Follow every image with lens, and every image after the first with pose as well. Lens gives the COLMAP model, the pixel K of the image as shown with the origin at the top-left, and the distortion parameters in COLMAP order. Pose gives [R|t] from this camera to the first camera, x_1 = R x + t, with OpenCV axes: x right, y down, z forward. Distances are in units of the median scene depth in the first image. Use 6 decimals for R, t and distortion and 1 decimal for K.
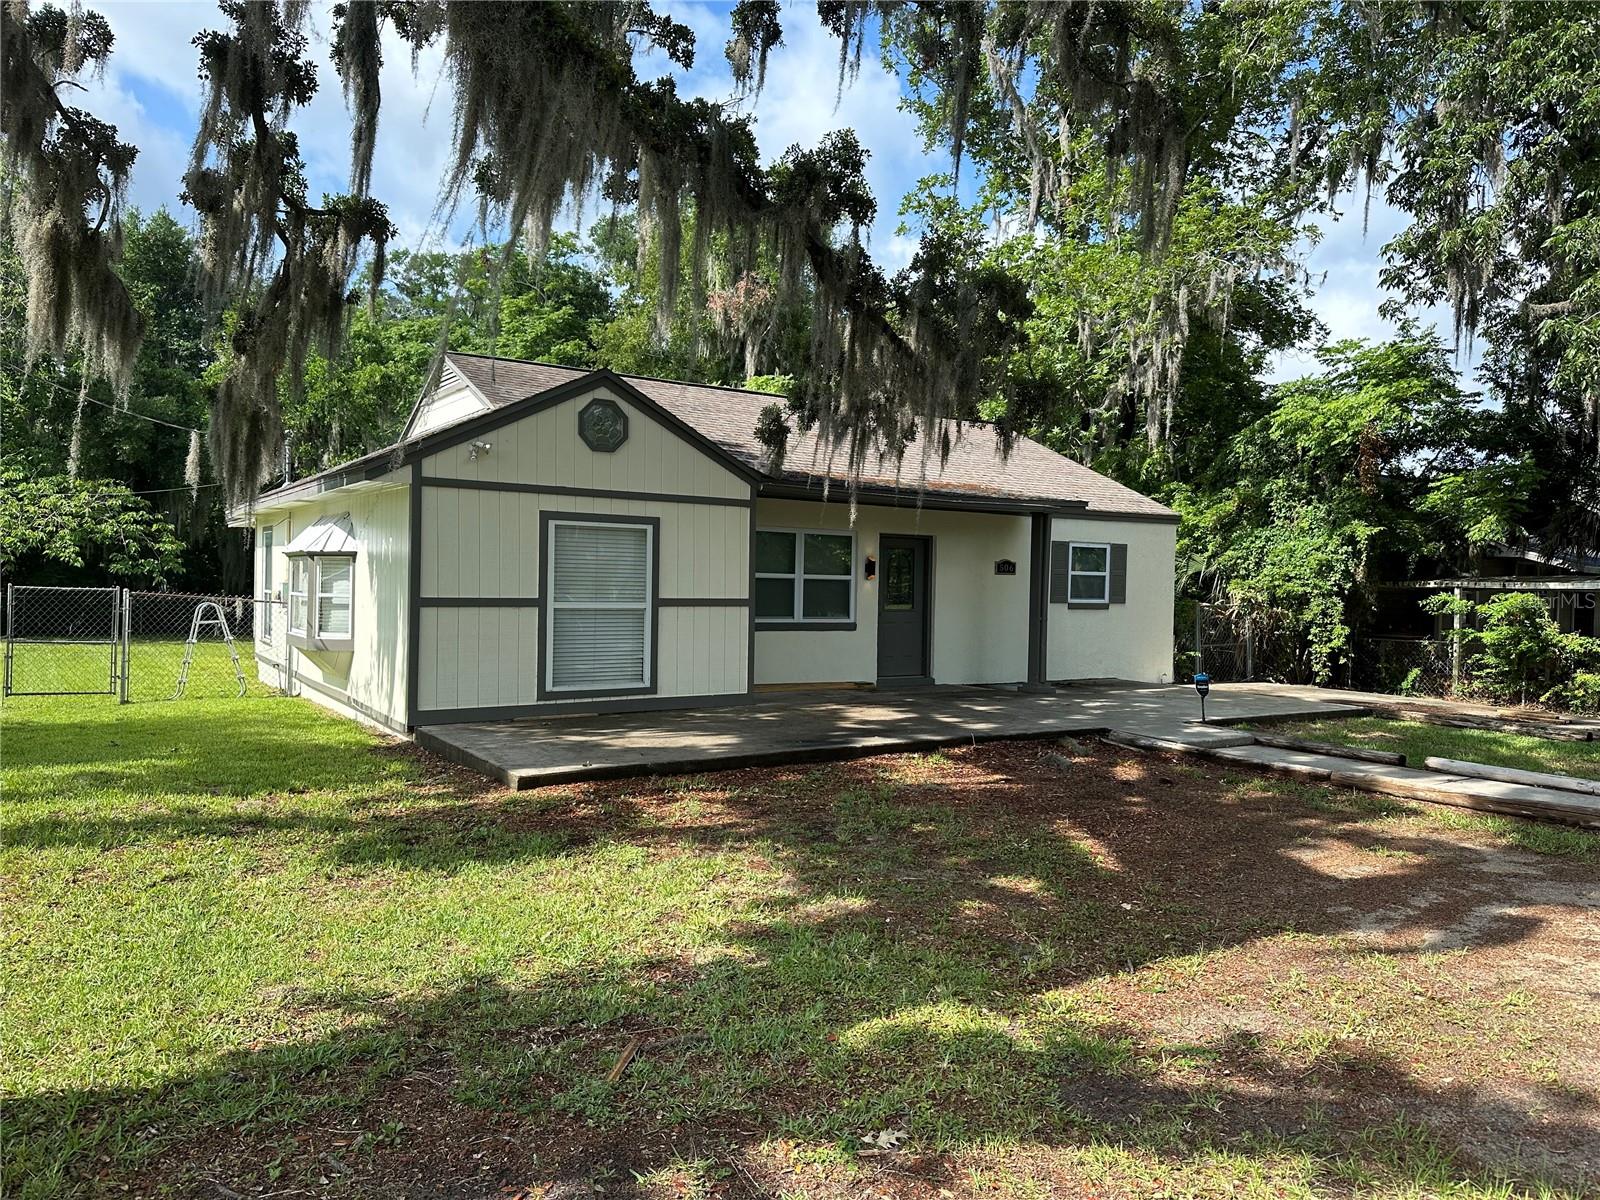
lens RADIAL K [[1127.8, 0, 800.4], [0, 1127.8, 612.2], [0, 0, 1]] dist [-0.005565, -0.021044]
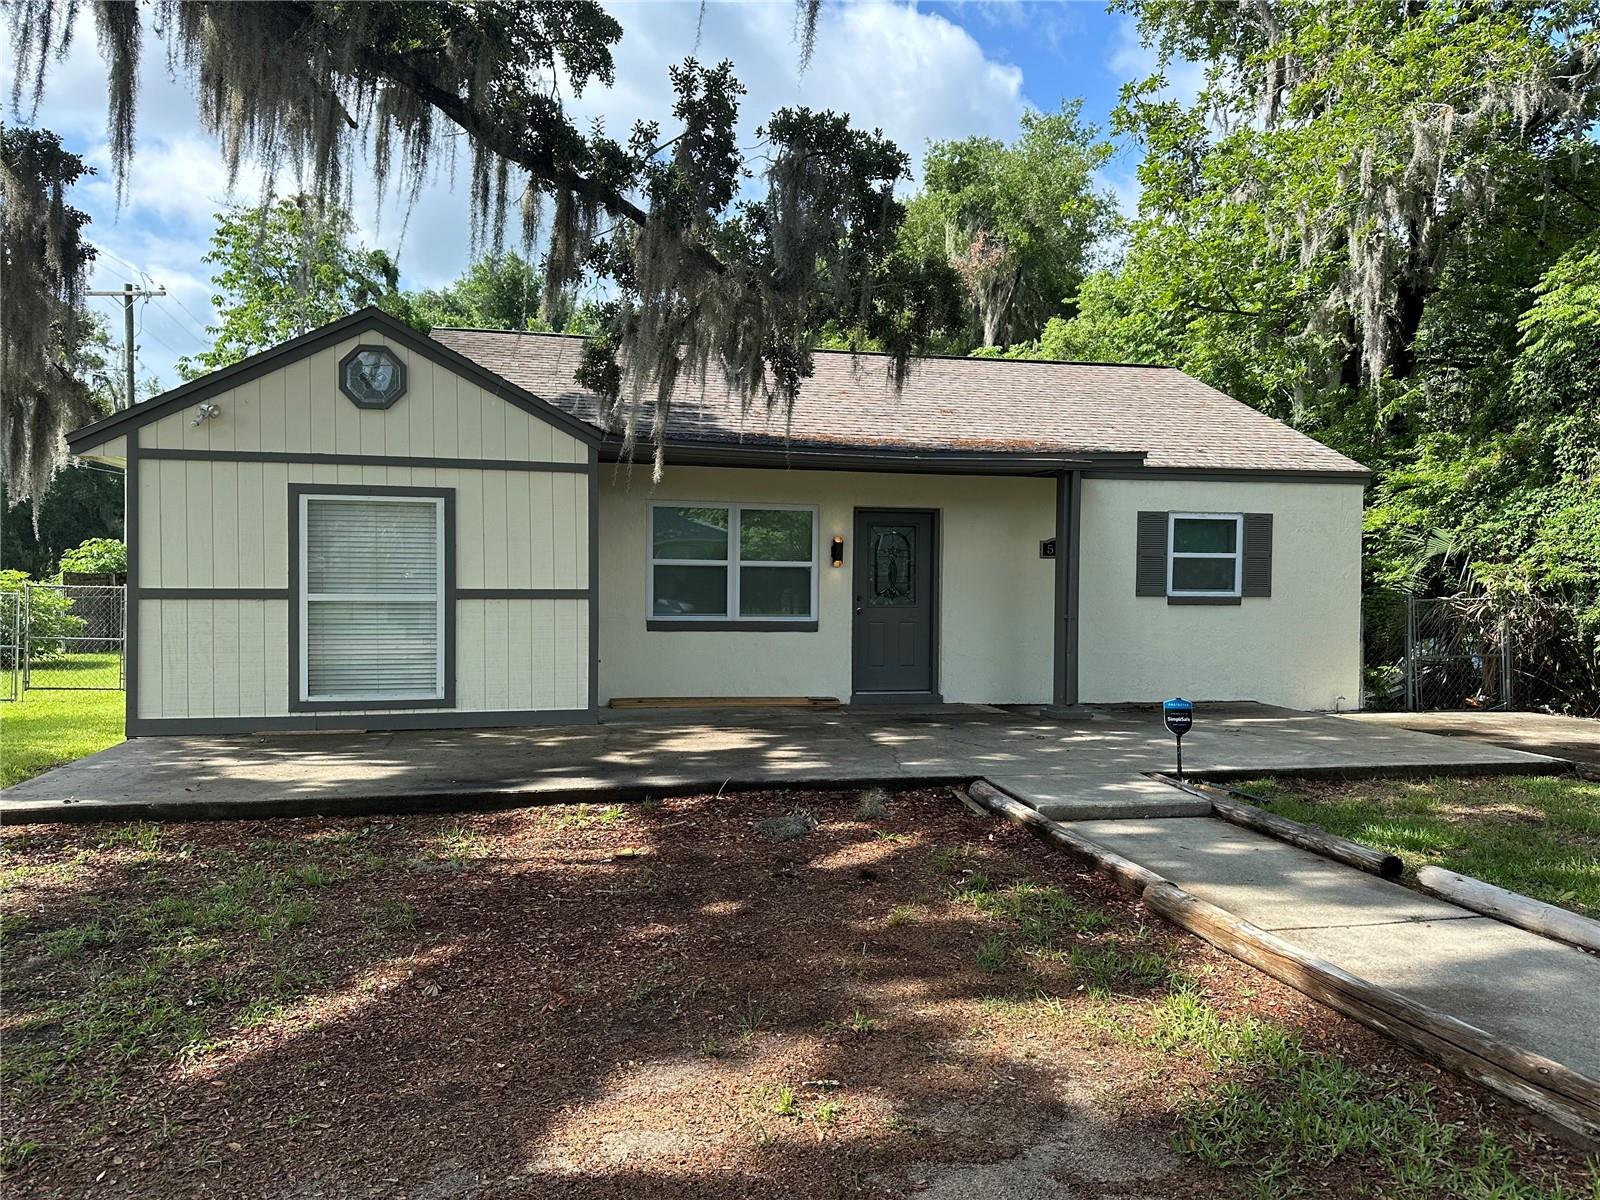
lens RADIAL K [[1127.8, 0, 808.6], [0, 1127.8, 591.1], [0, 0, 1]] dist [-0.005565, -0.021044]
pose [[0.934181, -0.005940, -0.356750, 0.319565], [-0.001715, 0.999775, -0.021137, 0.004628], [0.356795, 0.020358, 0.933961, 0.273920]]
